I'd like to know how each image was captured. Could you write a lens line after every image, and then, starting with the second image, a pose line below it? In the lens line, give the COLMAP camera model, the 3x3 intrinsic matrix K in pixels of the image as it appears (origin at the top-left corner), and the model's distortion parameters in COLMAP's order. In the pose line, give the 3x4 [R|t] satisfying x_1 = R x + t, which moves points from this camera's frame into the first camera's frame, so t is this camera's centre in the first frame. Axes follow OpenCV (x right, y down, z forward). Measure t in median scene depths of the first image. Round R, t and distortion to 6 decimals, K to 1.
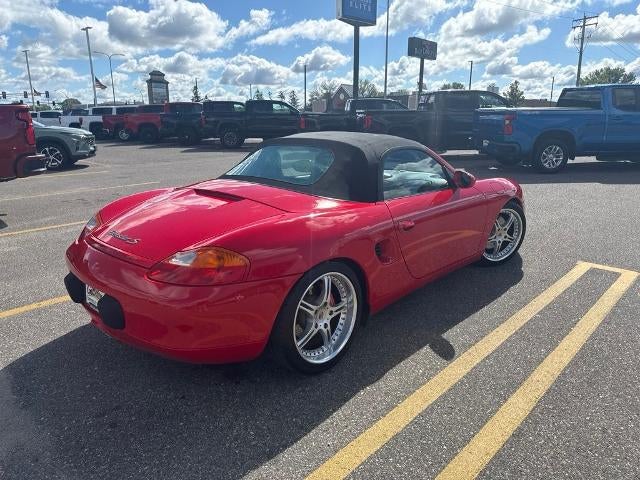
lens RADIAL K [[452.2, 0, 324.0], [0, 452.2, 240.6], [0, 0, 1]] dist [0.014491, -0.023154]
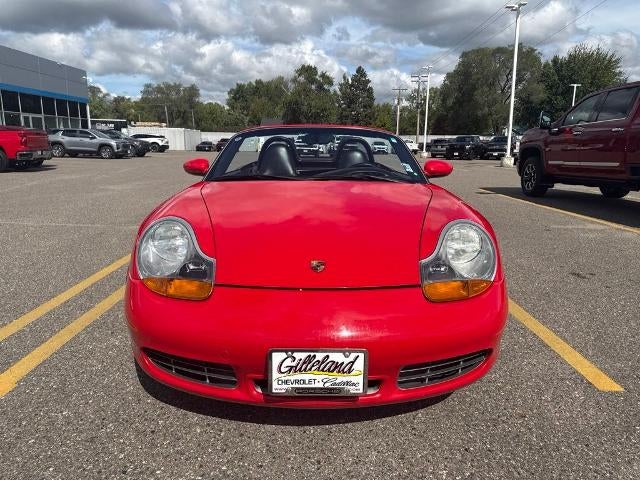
lens RADIAL K [[452.2, 0, 321.3], [0, 452.2, 243.7], [0, 0, 1]] dist [0.014491, -0.023154]
pose [[-0.720163, 0.144025, -0.678692, 0.737424], [-0.179828, 0.906039, 0.383086, -0.372501], [0.670095, 0.397932, -0.626596, 1.708098]]
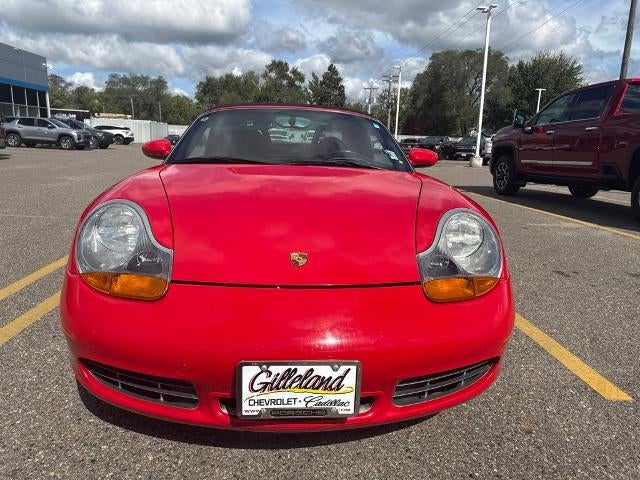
lens RADIAL K [[452.2, 0, 322.1], [0, 452.2, 244.1], [0, 0, 1]] dist [0.014491, -0.023154]
pose [[-0.673032, 0.140871, -0.726074, 0.692981], [-0.215162, 0.901944, 0.374437, -0.333544], [0.707624, 0.408232, -0.576727, 1.655631]]
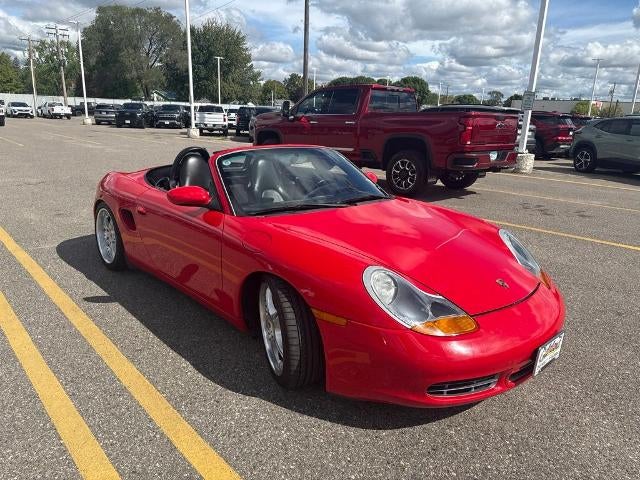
lens RADIAL K [[452.2, 0, 316.8], [0, 452.2, 239.0], [0, 0, 1]] dist [0.014491, -0.023154]
pose [[-0.075009, 0.261455, -0.962297, 1.054545], [-0.285011, 0.919138, 0.271945, -0.338772], [0.955585, 0.294664, 0.005574, 1.162272]]
